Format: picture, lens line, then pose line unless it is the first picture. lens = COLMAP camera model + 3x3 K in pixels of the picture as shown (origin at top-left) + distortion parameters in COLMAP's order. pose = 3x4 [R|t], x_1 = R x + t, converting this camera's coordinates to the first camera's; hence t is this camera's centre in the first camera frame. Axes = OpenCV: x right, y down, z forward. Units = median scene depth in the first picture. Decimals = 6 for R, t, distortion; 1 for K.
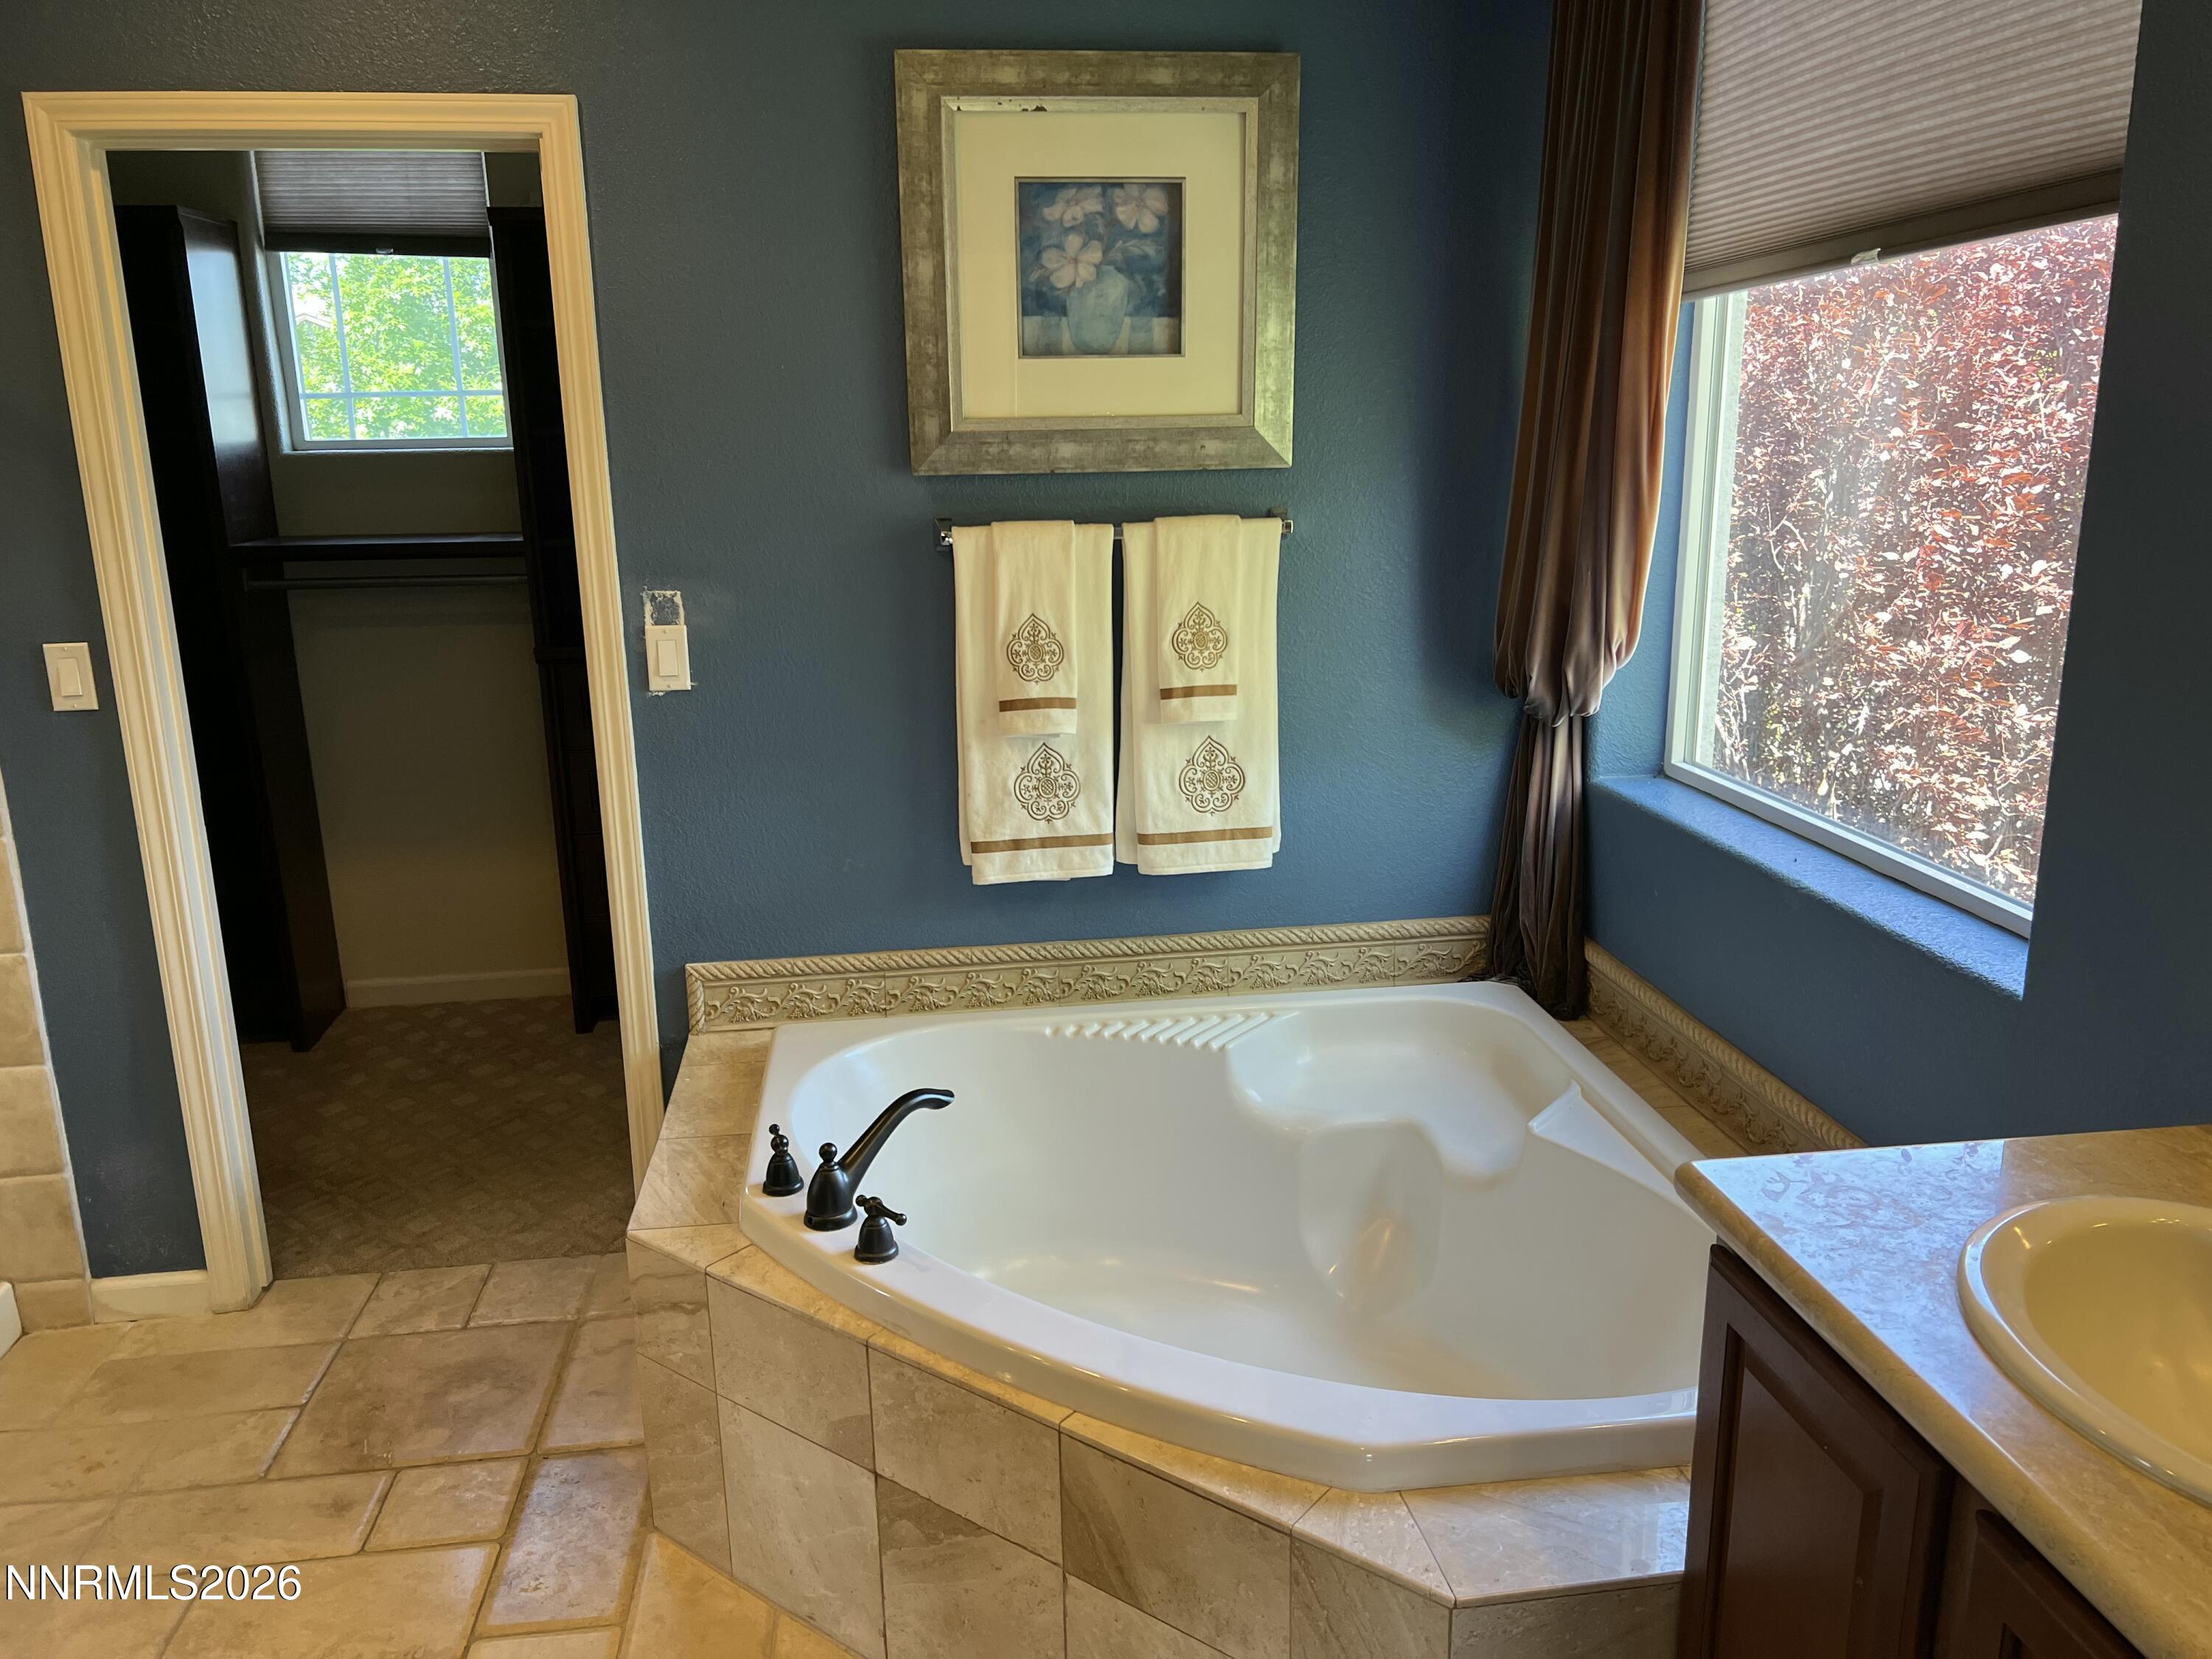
lens RADIAL K [[1674.6, 0, 1107.6], [0, 1674.6, 831.8], [0, 0, 1]] dist [0.028193, -0.018197]
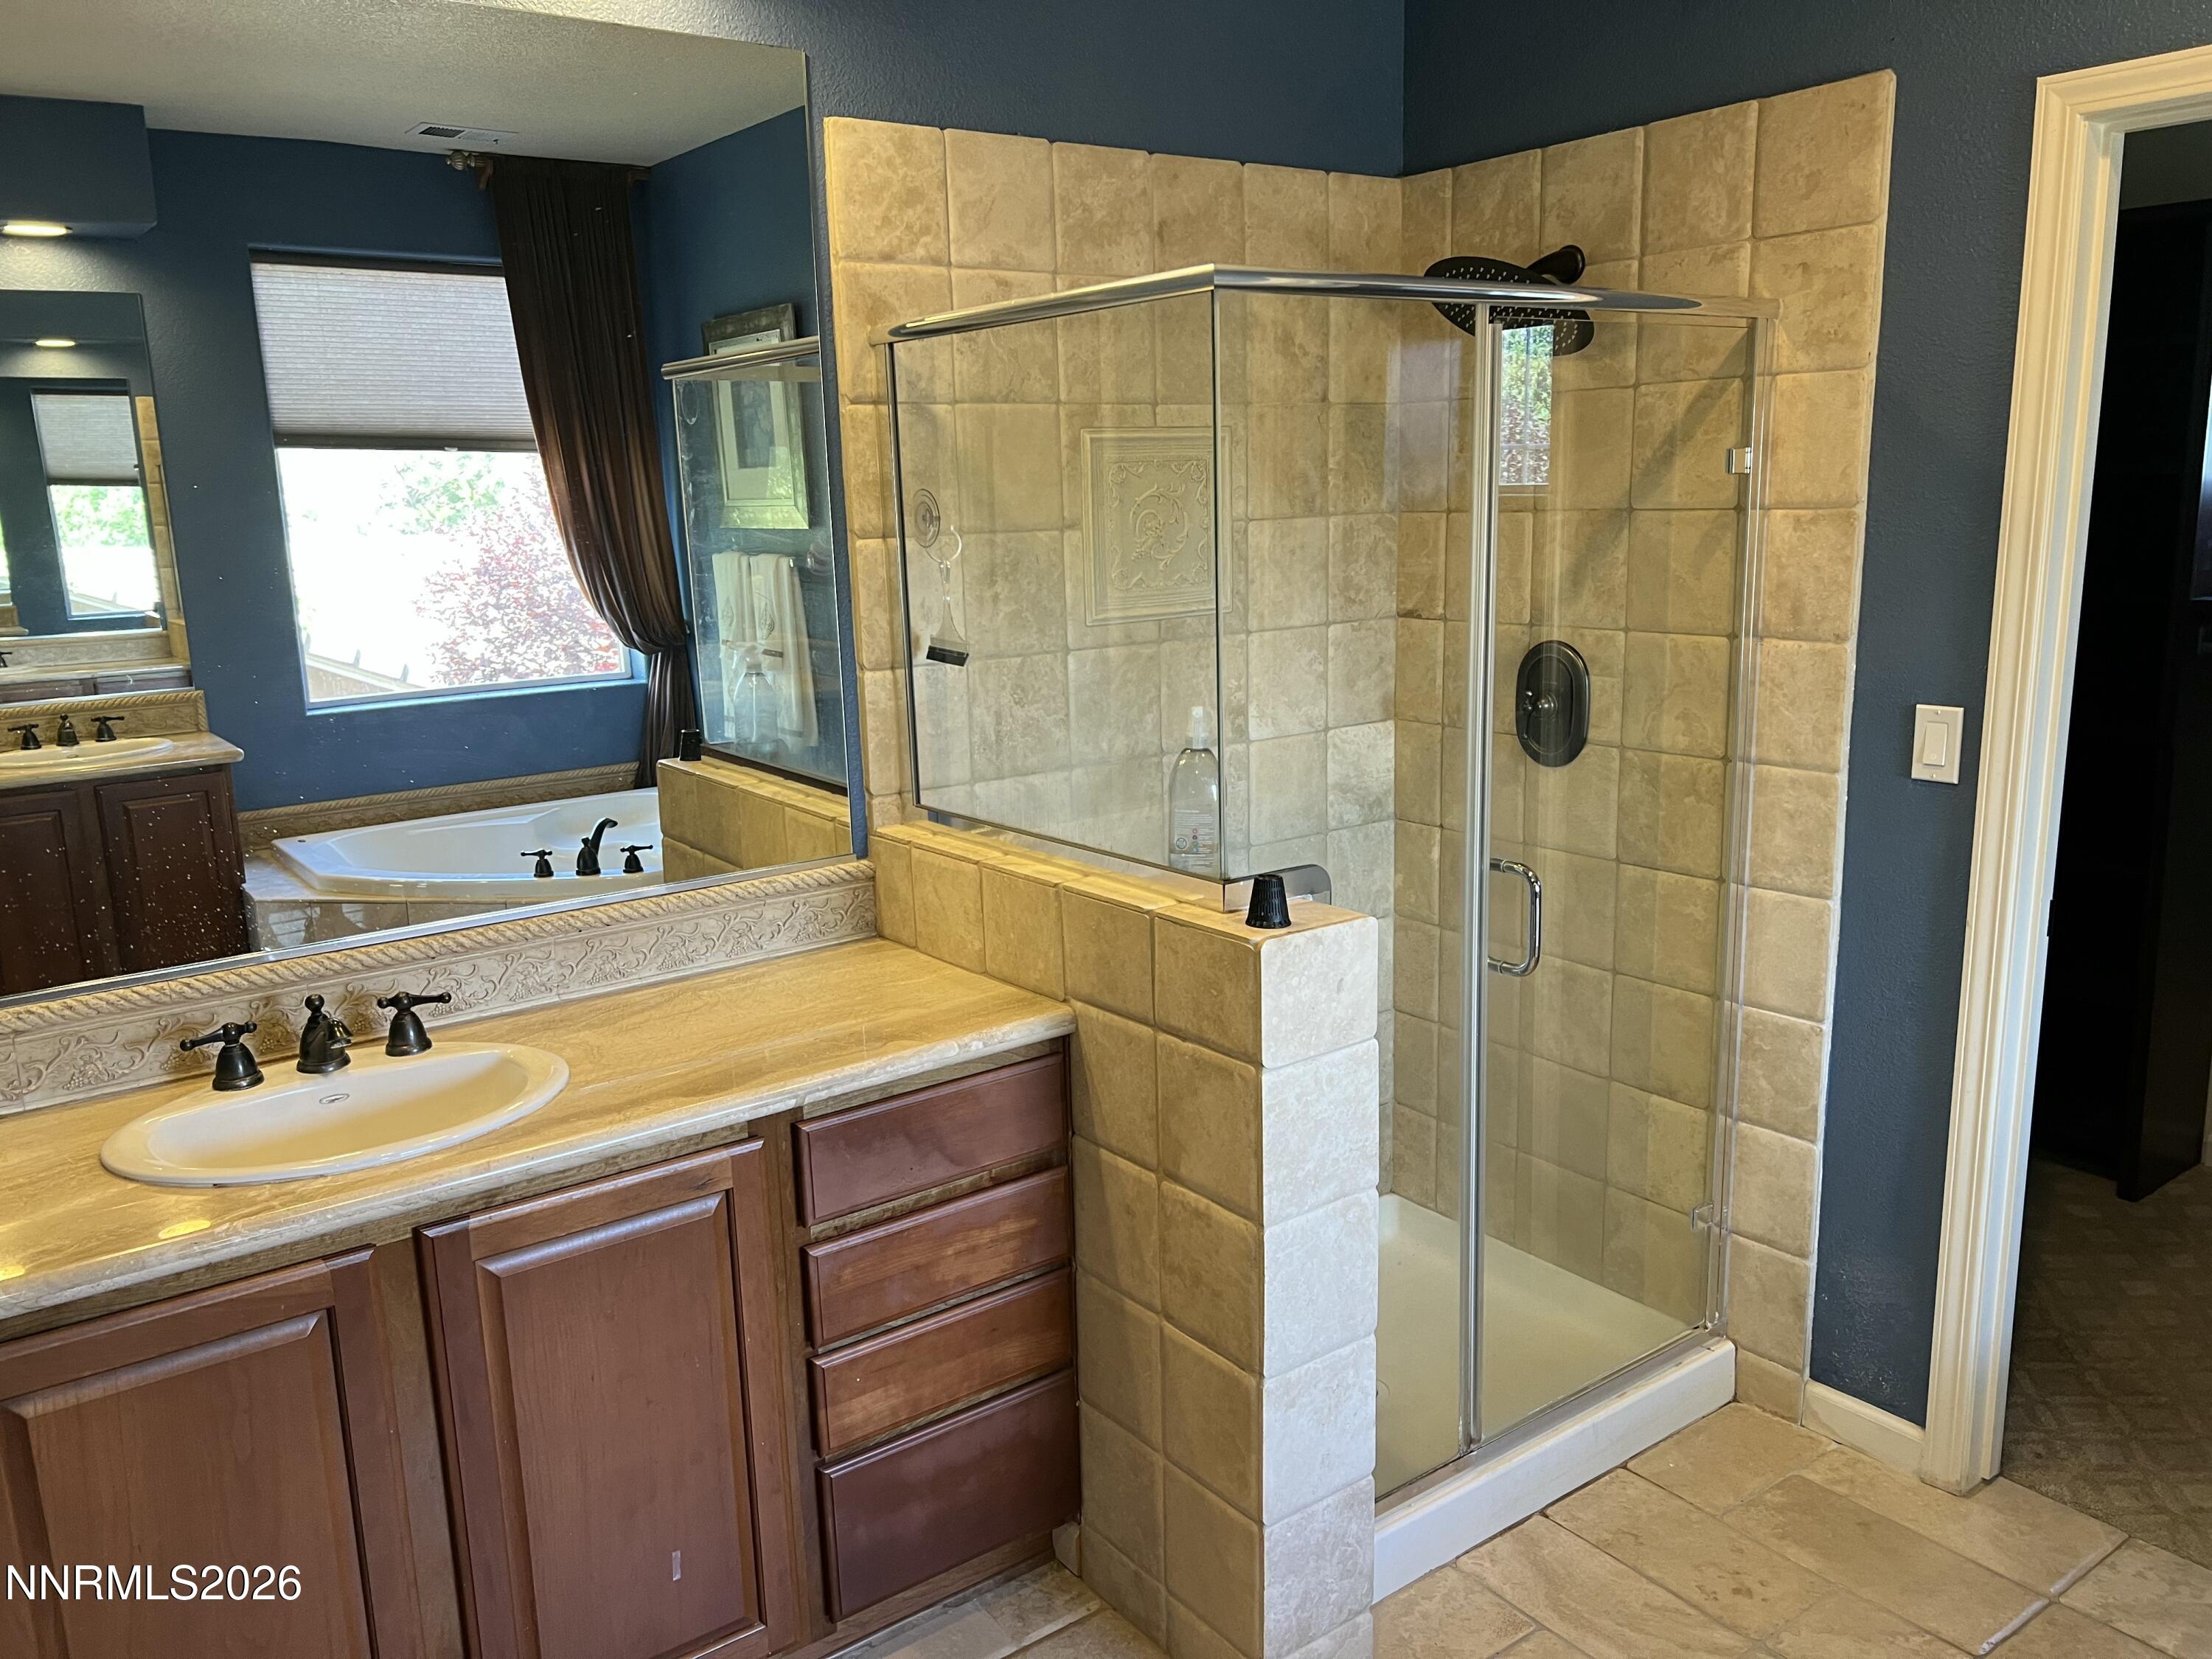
lens RADIAL K [[1674.6, 0, 1105.0], [0, 1674.6, 832.6], [0, 0, 1]] dist [0.028193, -0.018197]
pose [[0.478779, 0.185859, -0.858037, -0.047920], [-0.198739, 0.974909, 0.100279, -0.043765], [0.855145, 0.122514, 0.503703, 0.166259]]
